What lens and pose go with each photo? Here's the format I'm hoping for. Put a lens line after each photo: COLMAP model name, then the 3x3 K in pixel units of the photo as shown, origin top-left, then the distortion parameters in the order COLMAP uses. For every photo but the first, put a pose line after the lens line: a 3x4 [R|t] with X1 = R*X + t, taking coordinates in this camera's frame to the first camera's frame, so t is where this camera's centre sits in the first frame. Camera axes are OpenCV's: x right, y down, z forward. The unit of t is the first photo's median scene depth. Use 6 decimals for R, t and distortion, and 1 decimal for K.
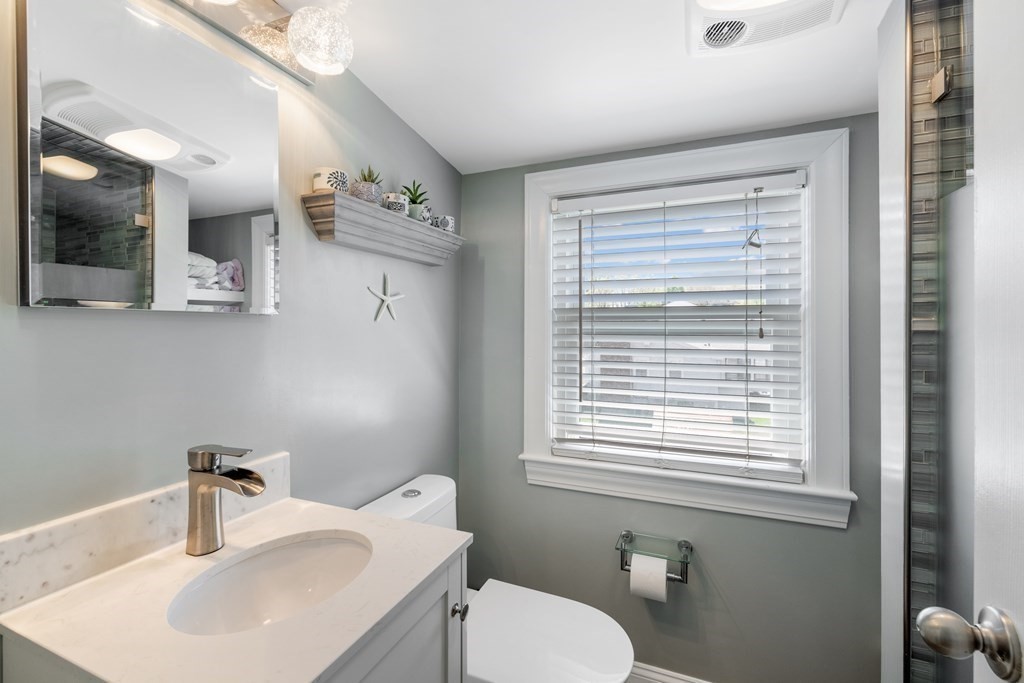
lens RADIAL K [[438.0, 0, 511.6], [0, 438.0, 334.6], [0, 0, 1]] dist [-0.000678, -0.000344]
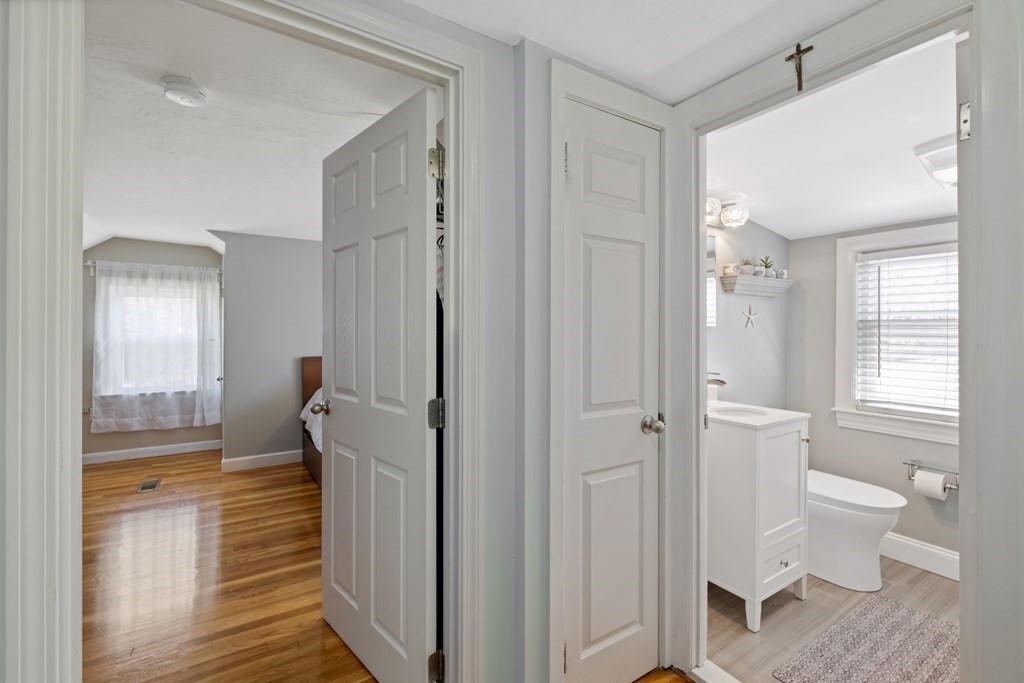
lens RADIAL K [[438.0, 0, 511.6], [0, 438.0, 334.6], [0, 0, 1]] dist [-0.000678, -0.000344]
pose [[0.821594, 0.006361, -0.570037, -0.037657], [-0.009280, 0.999954, -0.002216, 0.011098], [0.569997, 0.007111, 0.821616, -1.138369]]
